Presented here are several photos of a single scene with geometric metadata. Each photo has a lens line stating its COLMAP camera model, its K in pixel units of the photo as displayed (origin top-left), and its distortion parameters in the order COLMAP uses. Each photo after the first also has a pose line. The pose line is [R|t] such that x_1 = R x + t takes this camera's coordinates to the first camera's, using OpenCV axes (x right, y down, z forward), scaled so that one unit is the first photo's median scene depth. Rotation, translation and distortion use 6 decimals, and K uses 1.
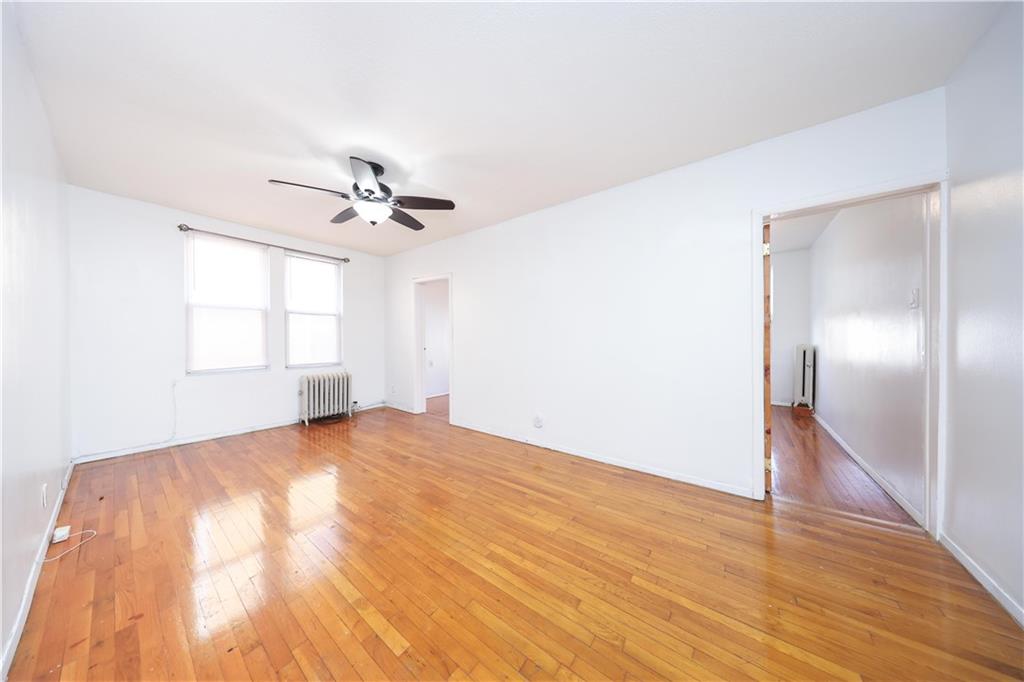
lens RADIAL K [[298.8, 0, 512.3], [0, 298.8, 341.6], [0, 0, 1]] dist [-0.006163, 0.000330]
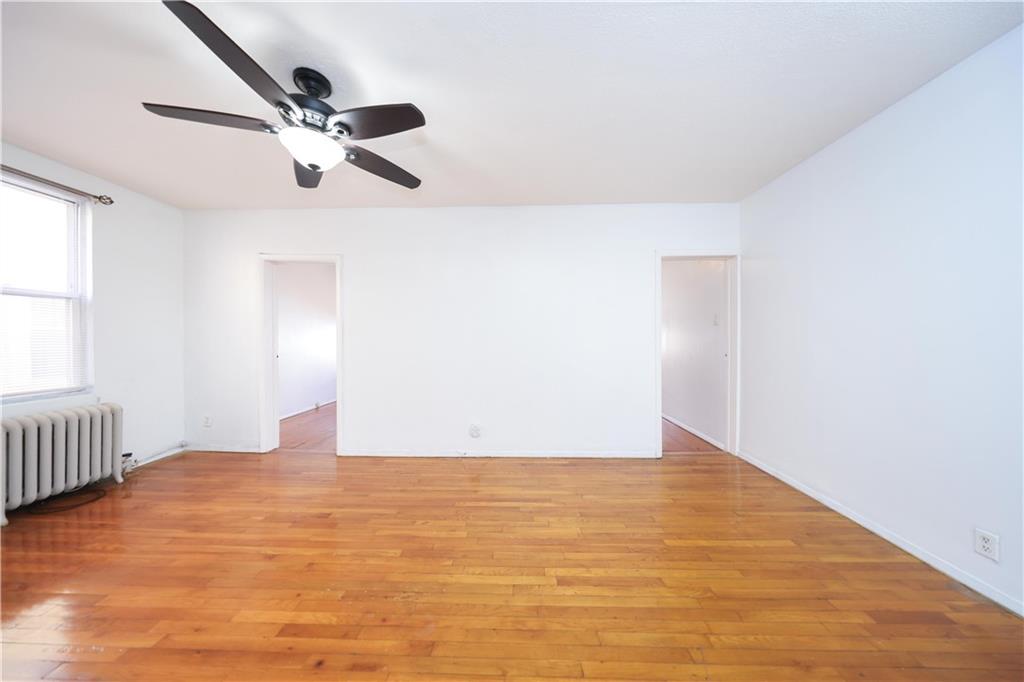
lens RADIAL K [[298.8, 0, 513.4], [0, 298.8, 340.2], [0, 0, 1]] dist [-0.006163, 0.000330]
pose [[0.814157, -0.000939, 0.580644, -0.405927], [0.003690, 0.999987, -0.003558, -0.014621], [-0.580633, 0.005039, 0.814150, 0.184467]]
